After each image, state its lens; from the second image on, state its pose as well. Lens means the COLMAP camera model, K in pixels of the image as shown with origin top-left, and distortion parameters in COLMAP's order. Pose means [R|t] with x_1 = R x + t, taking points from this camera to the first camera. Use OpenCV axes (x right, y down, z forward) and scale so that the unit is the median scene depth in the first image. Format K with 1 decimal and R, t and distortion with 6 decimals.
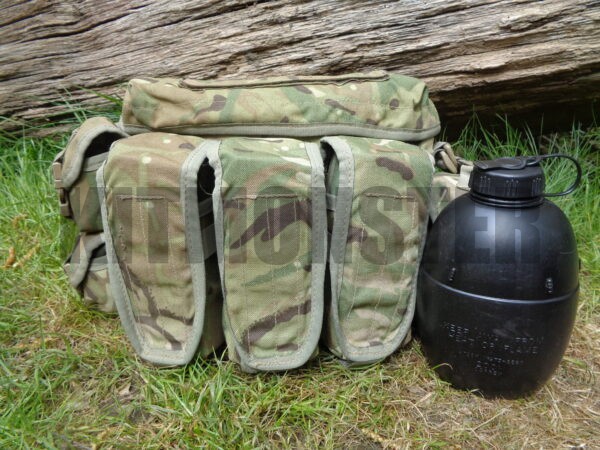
lens RADIAL K [[440.0, 0, 299.0], [0, 440.0, 226.4], [0, 0, 1]] dist [0.007861, 0.005018]
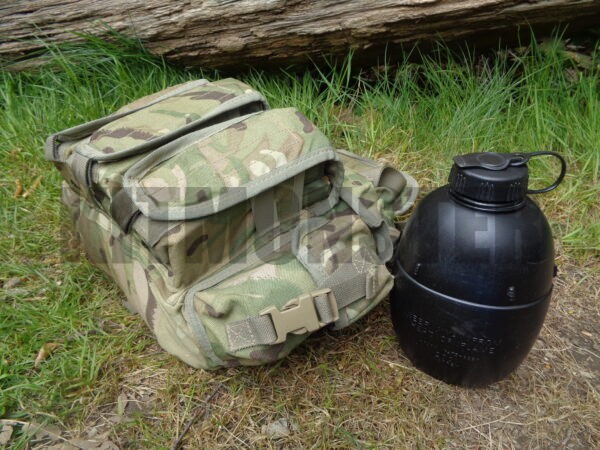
lens RADIAL K [[440.0, 0, 299.8], [0, 440.0, 225.0], [0, 0, 1]] dist [0.007861, 0.005018]
pose [[0.997853, -0.048394, 0.044125, 0.033231], [0.037927, 0.976299, 0.213076, -0.060061], [-0.053391, -0.210945, 0.976039, -0.212530]]
